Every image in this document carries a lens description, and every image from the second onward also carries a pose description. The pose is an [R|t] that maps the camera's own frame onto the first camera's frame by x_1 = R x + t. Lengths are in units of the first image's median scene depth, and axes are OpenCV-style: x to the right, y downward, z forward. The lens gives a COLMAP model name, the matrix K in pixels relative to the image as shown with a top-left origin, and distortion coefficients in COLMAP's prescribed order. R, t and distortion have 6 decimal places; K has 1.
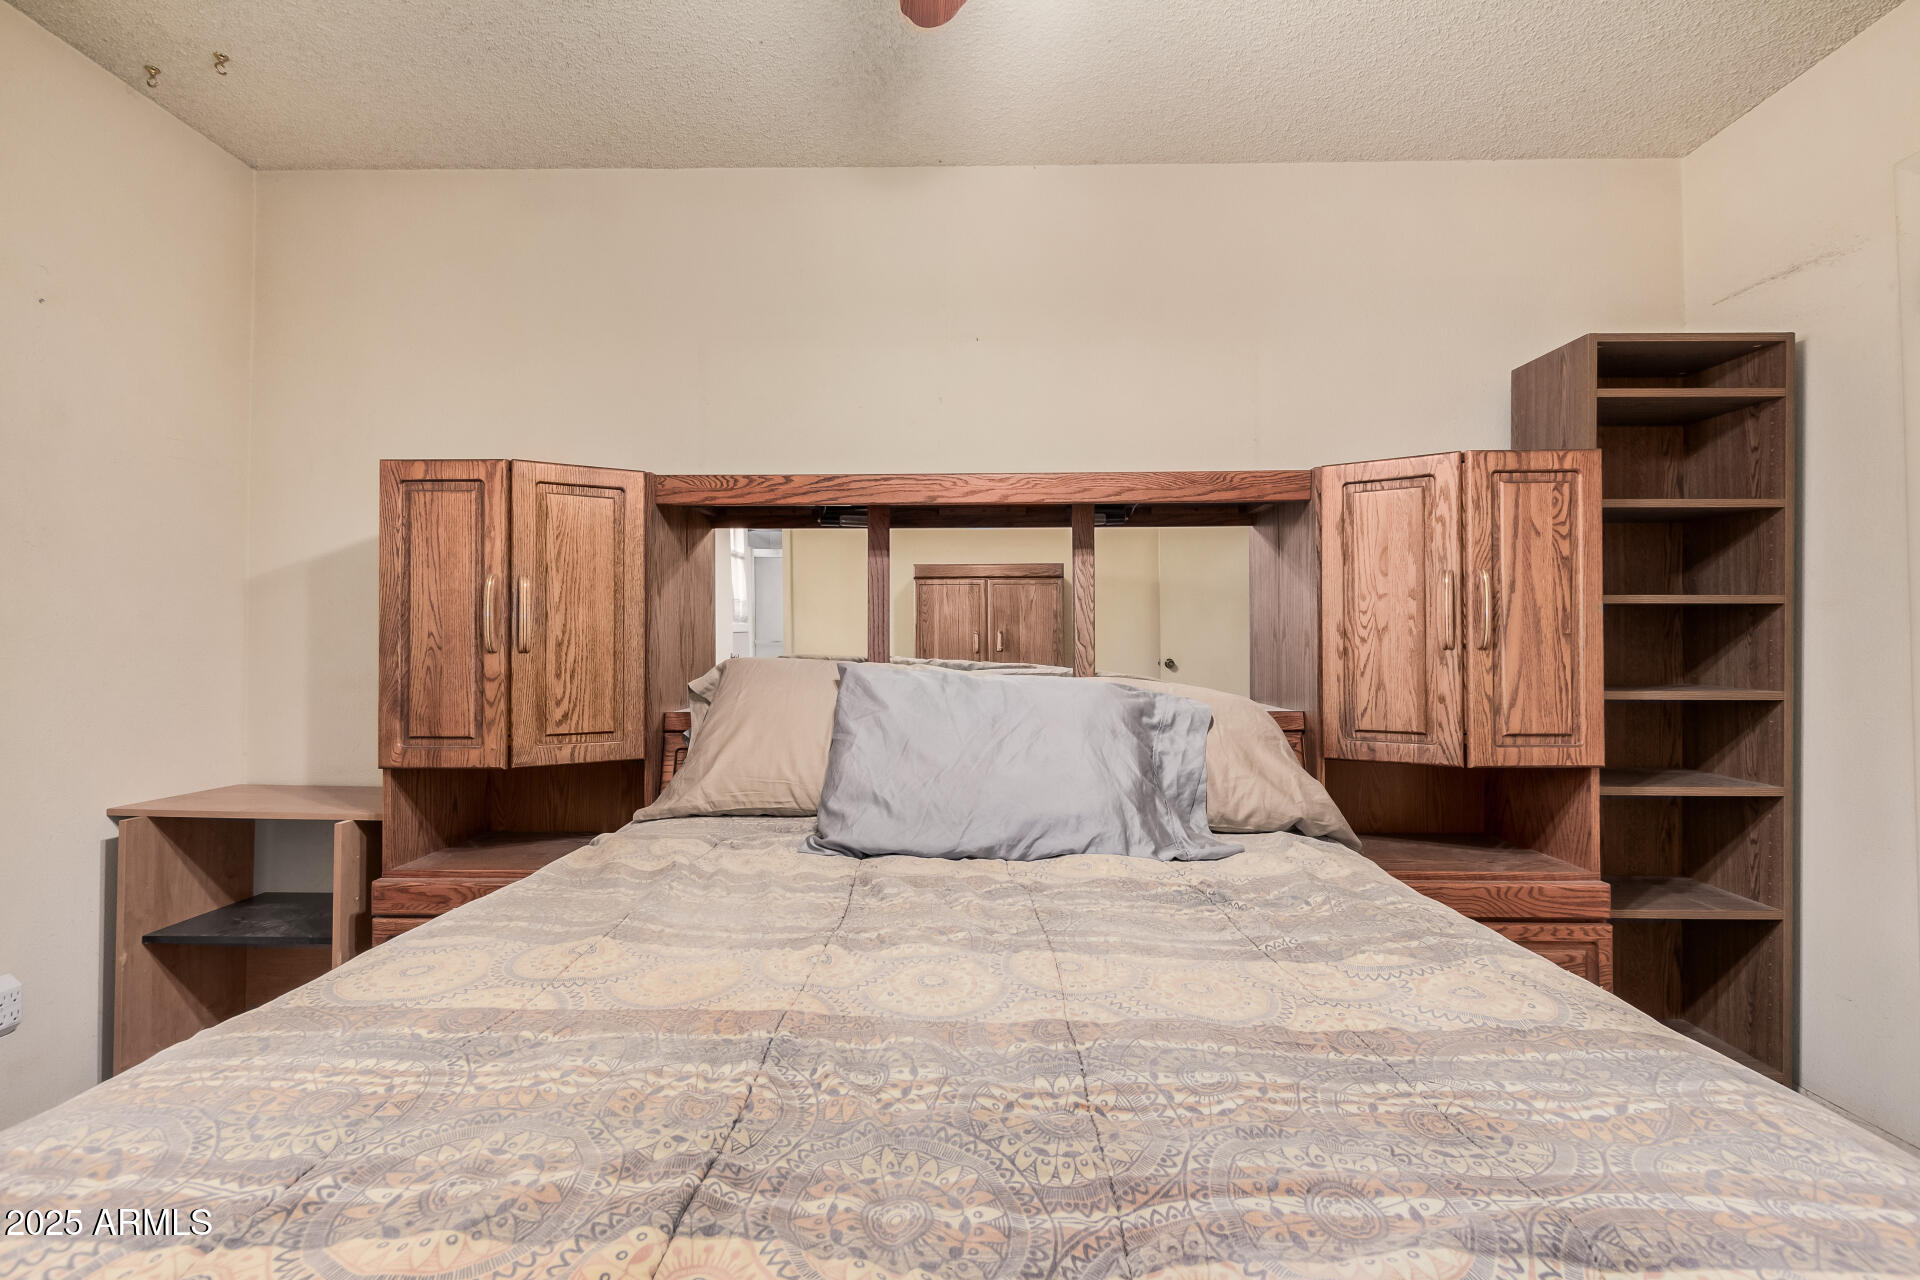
lens RADIAL K [[887.7, 0, 964.8], [0, 887.7, 636.4], [0, 0, 1]] dist [0.005861, -0.002760]
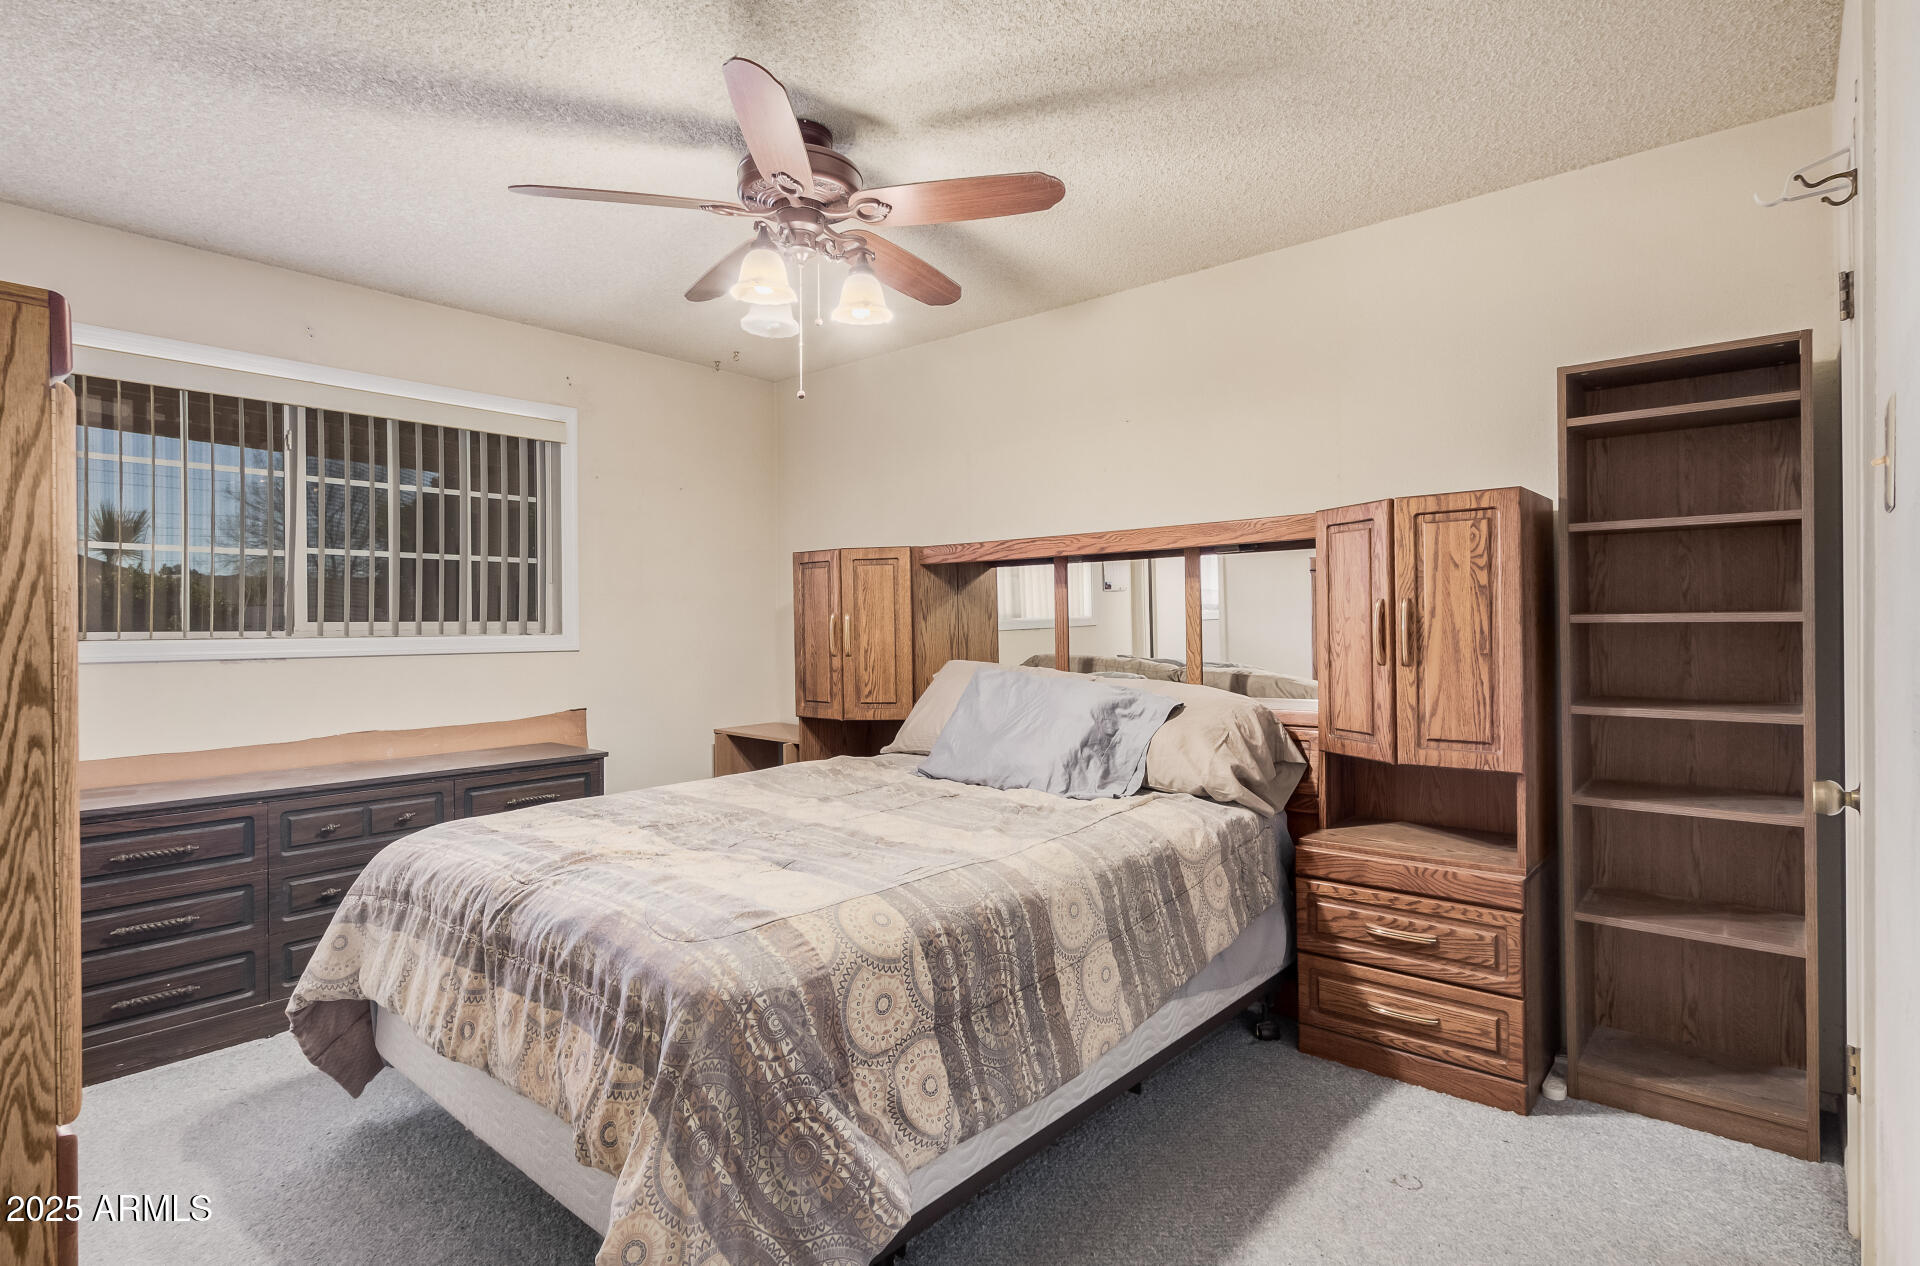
lens RADIAL K [[948.6, 0, 953.8], [0, 948.6, 631.1], [0, 0, 1]] dist [-0.005303, -0.000048]
pose [[0.773781, -0.002970, -0.633446, 0.913905], [0.021192, 0.999551, 0.021200, -0.070970], [0.633098, -0.029828, 0.773497, -0.353573]]
